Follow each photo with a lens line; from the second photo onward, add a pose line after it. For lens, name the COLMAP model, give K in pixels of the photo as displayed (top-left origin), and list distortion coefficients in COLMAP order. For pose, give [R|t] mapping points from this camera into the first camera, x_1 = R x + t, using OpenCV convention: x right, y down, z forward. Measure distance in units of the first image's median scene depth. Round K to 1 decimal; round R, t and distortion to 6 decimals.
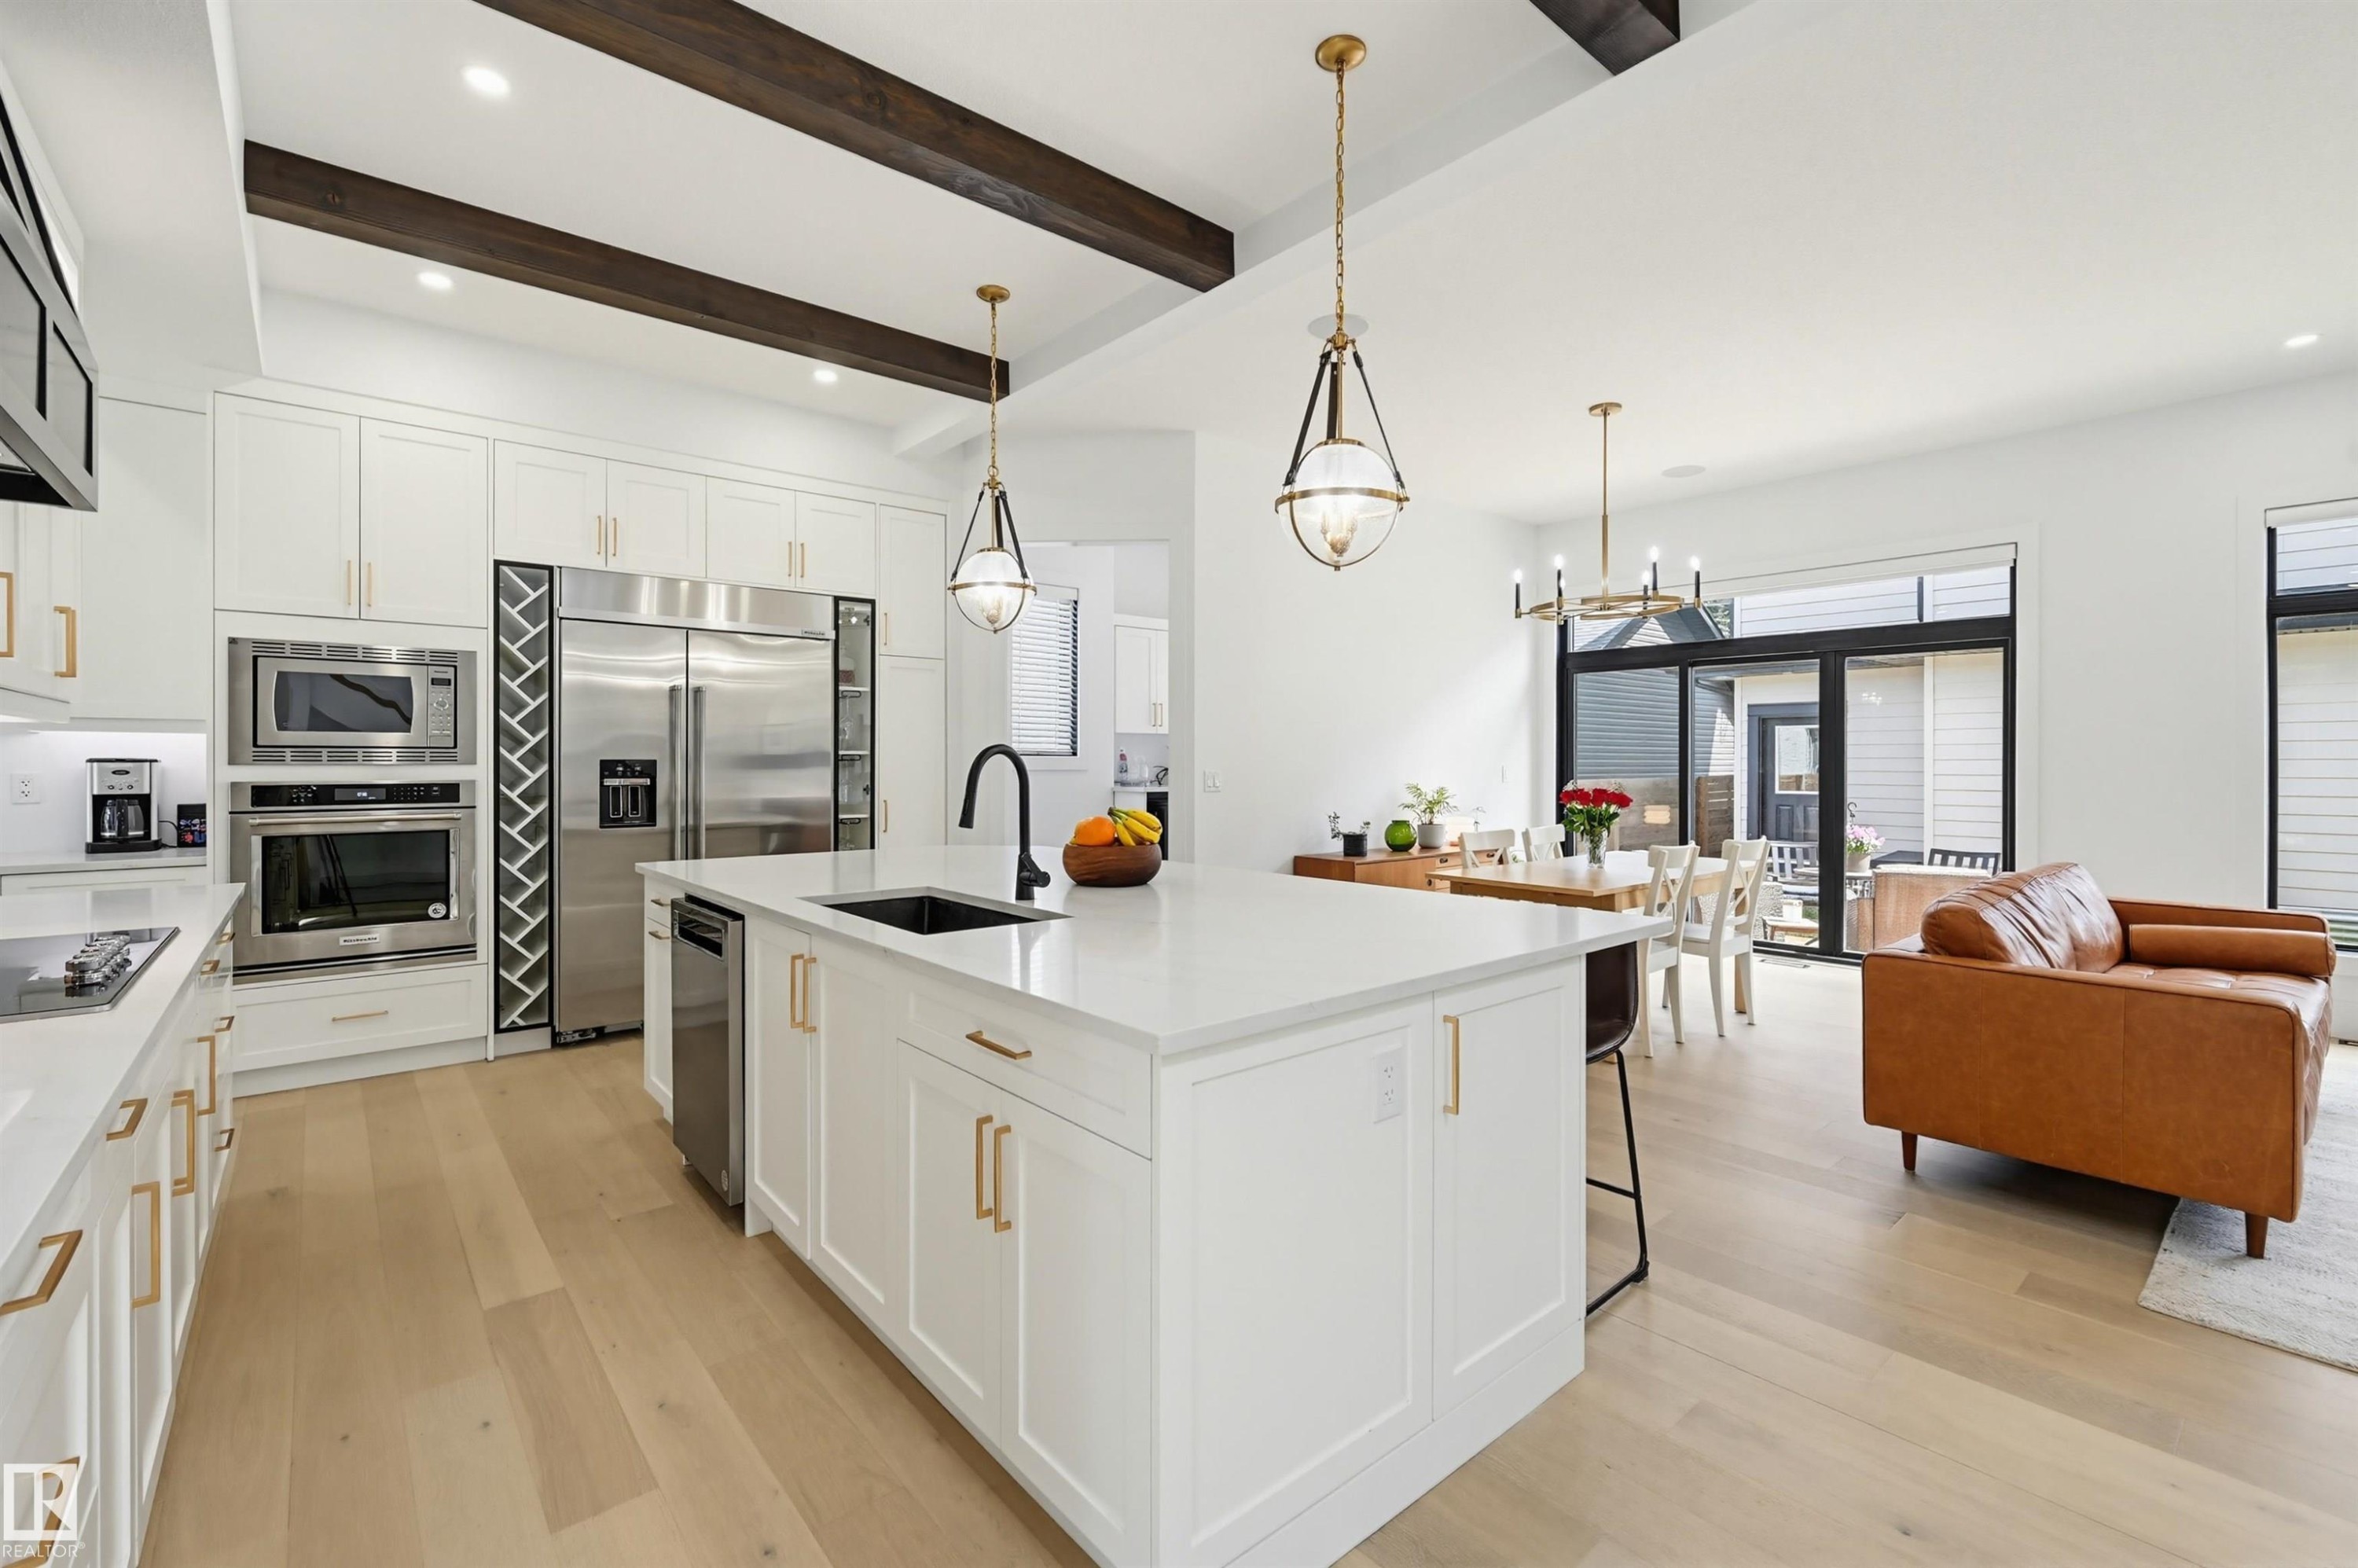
lens RADIAL K [[1020.2, 0, 1181.9], [0, 1020.2, 775.4], [0, 0, 1]] dist [0.001057, -0.000190]
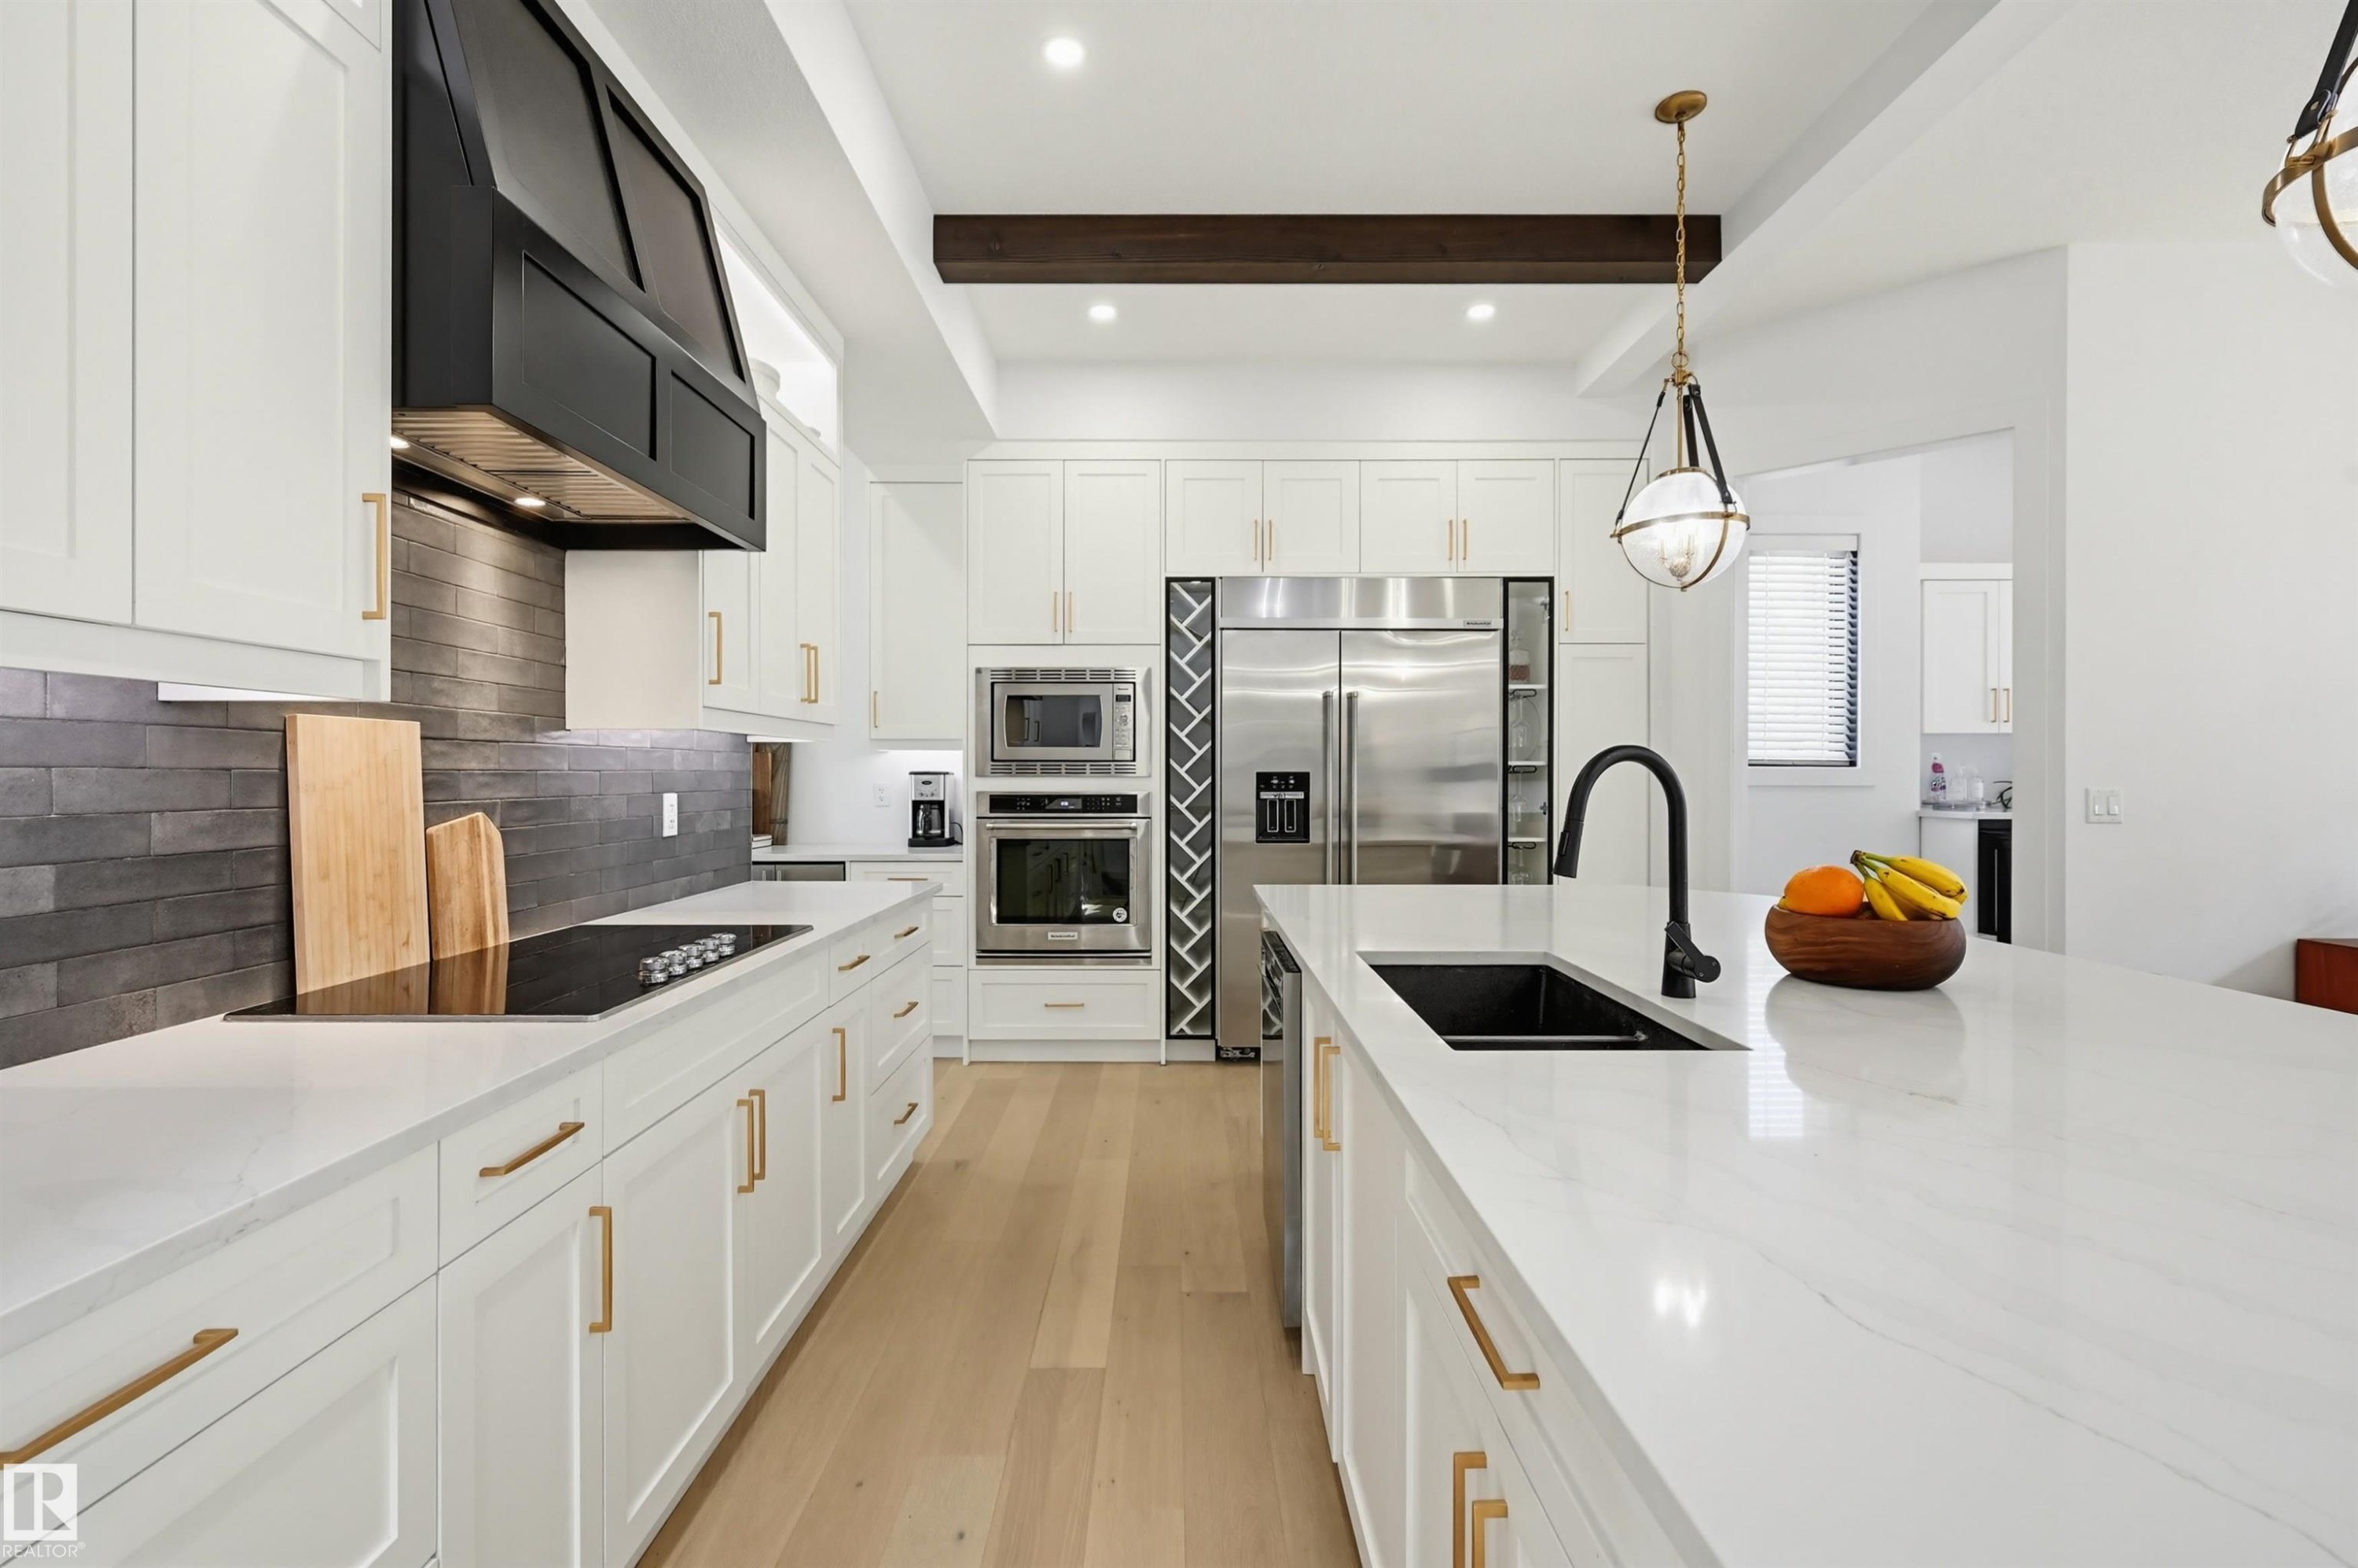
lens RADIAL K [[1020.2, 0, 1199.6], [0, 1020.2, 777.5], [0, 0, 1]] dist [0.001057, -0.000190]
pose [[0.761551, 0.001867, -0.648102, 0.016695], [-0.008961, 0.999931, -0.007650, -0.002162], [0.648043, 0.011633, 0.761515, 0.224179]]
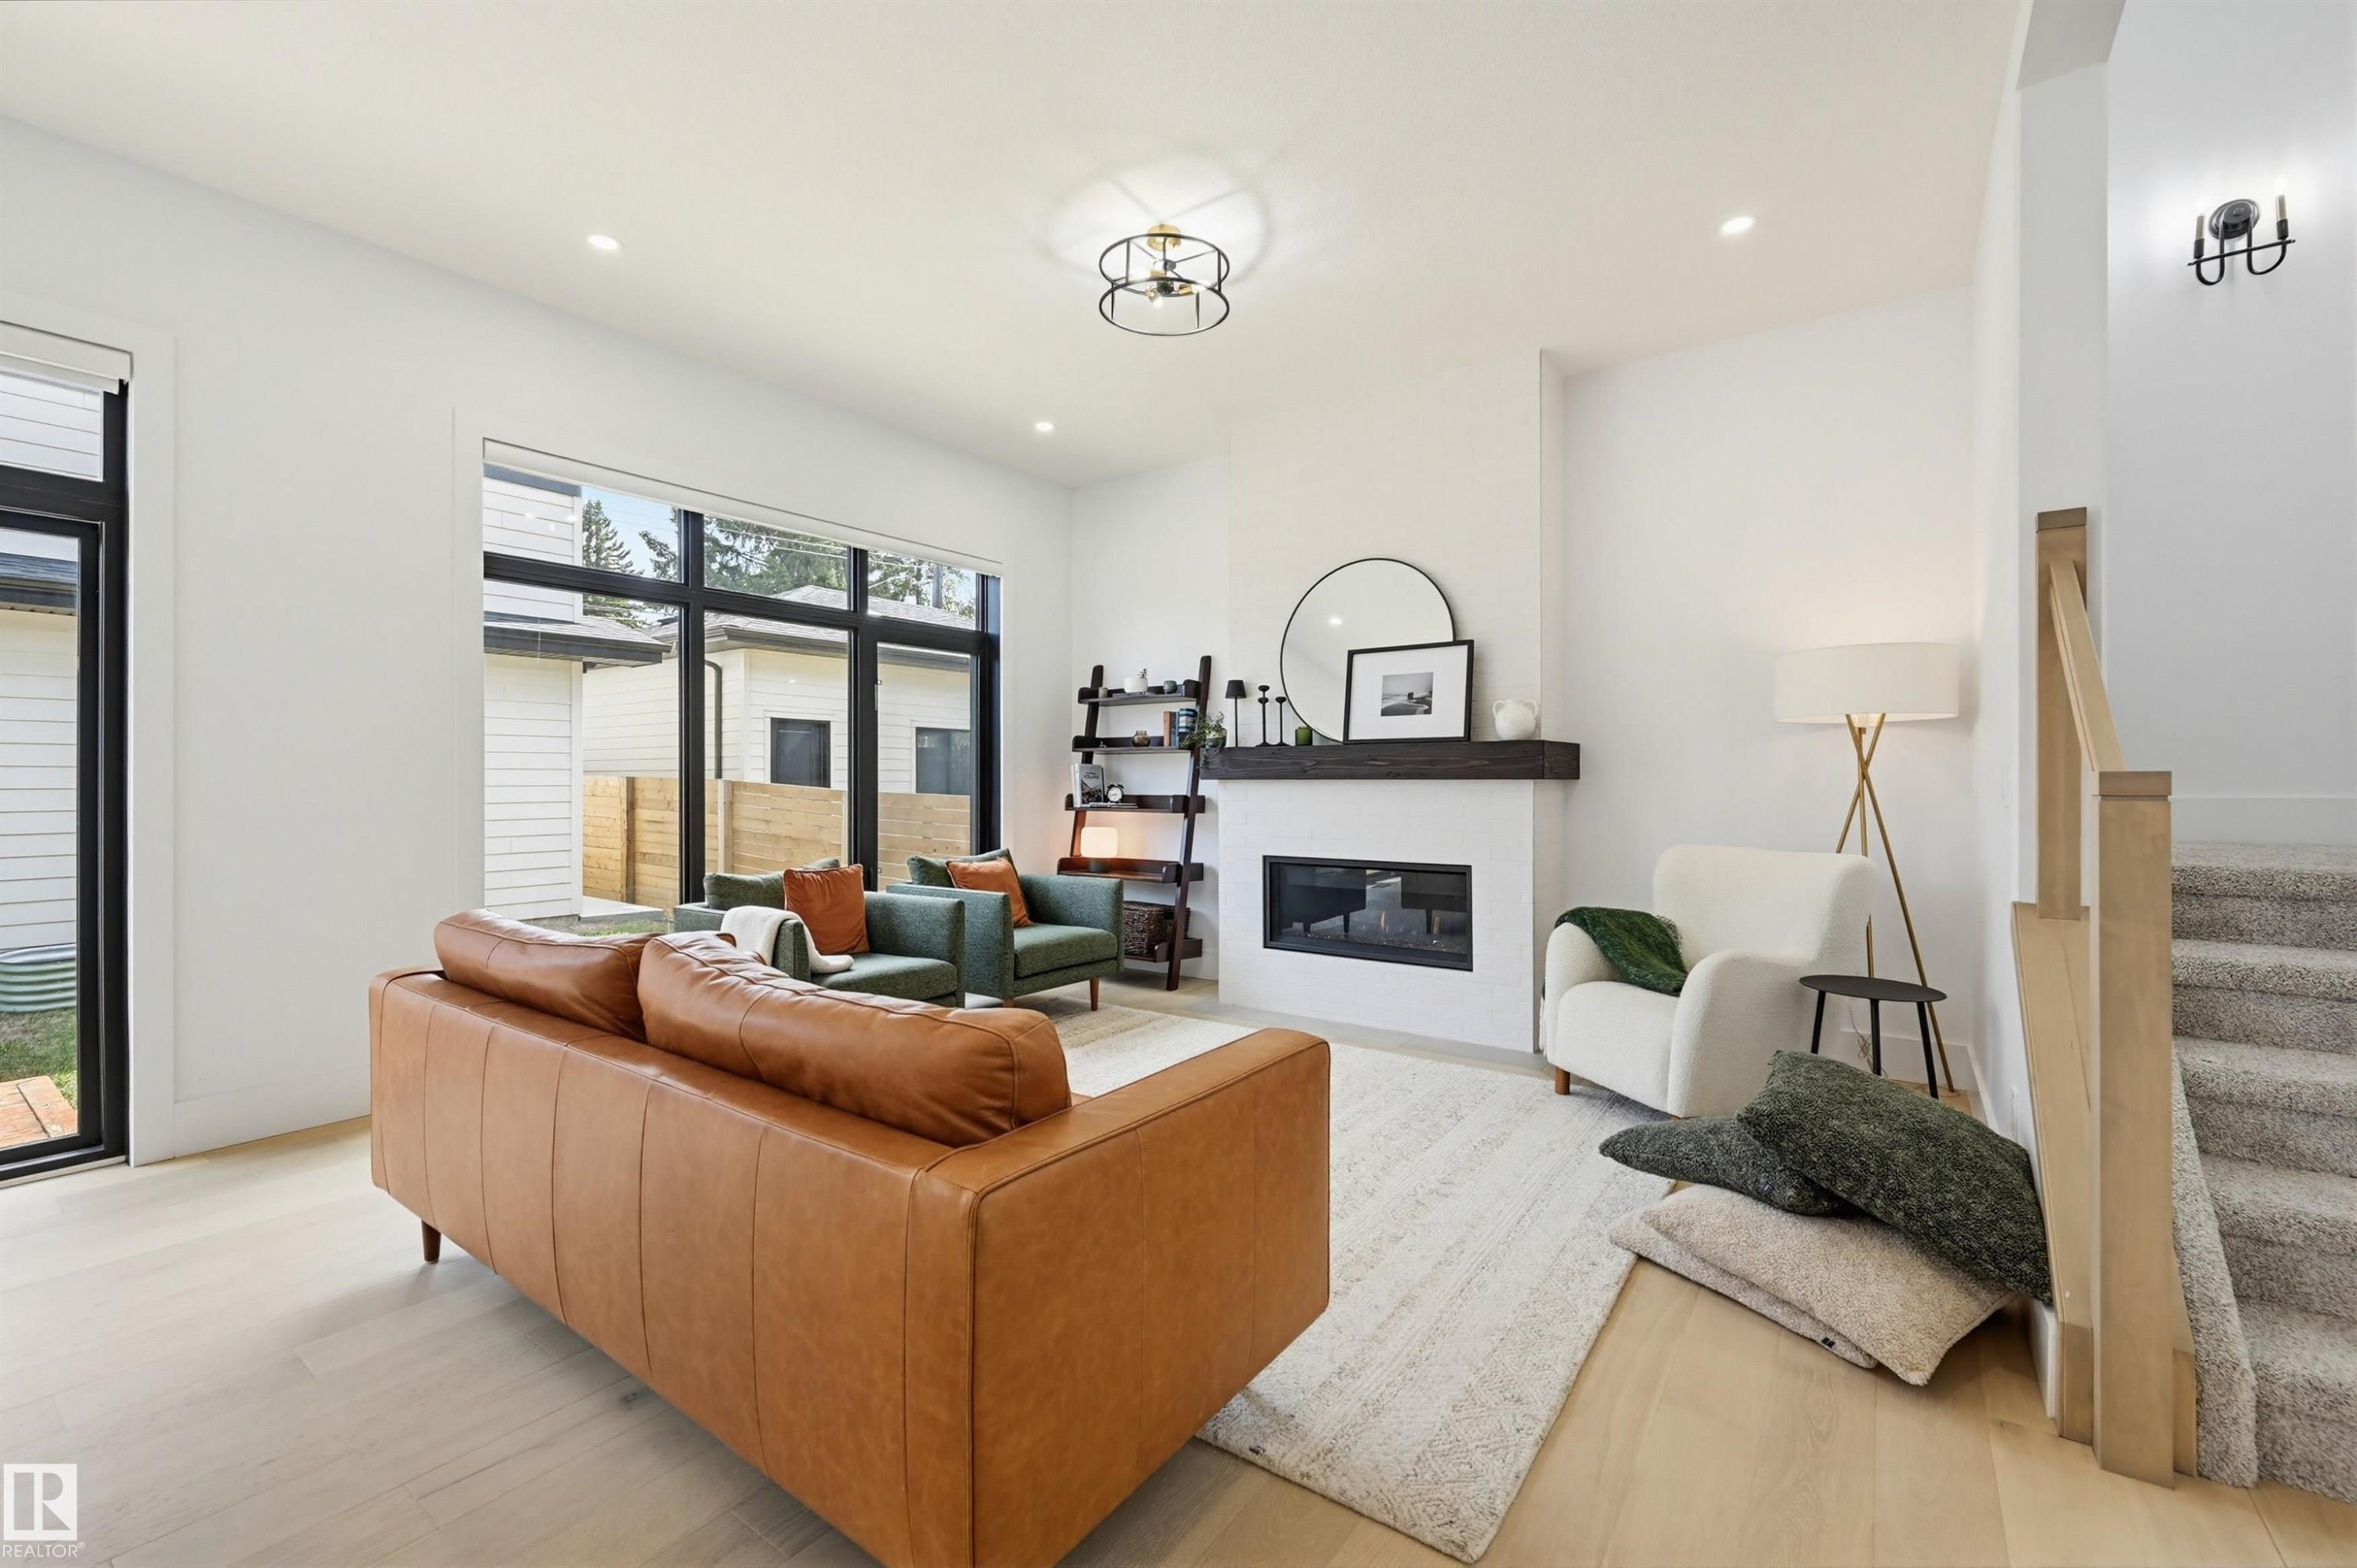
lens RADIAL K [[973.7, 0, 1177.8], [0, 973.7, 778.6], [0, 0, 1]] dist [-0.002884, -0.000516]
pose [[-0.227569, 0.000345, 0.973762, 0.224531], [0.016434, 0.999859, 0.003487, 0.015101], [-0.973623, 0.016796, -0.227543, 0.718062]]
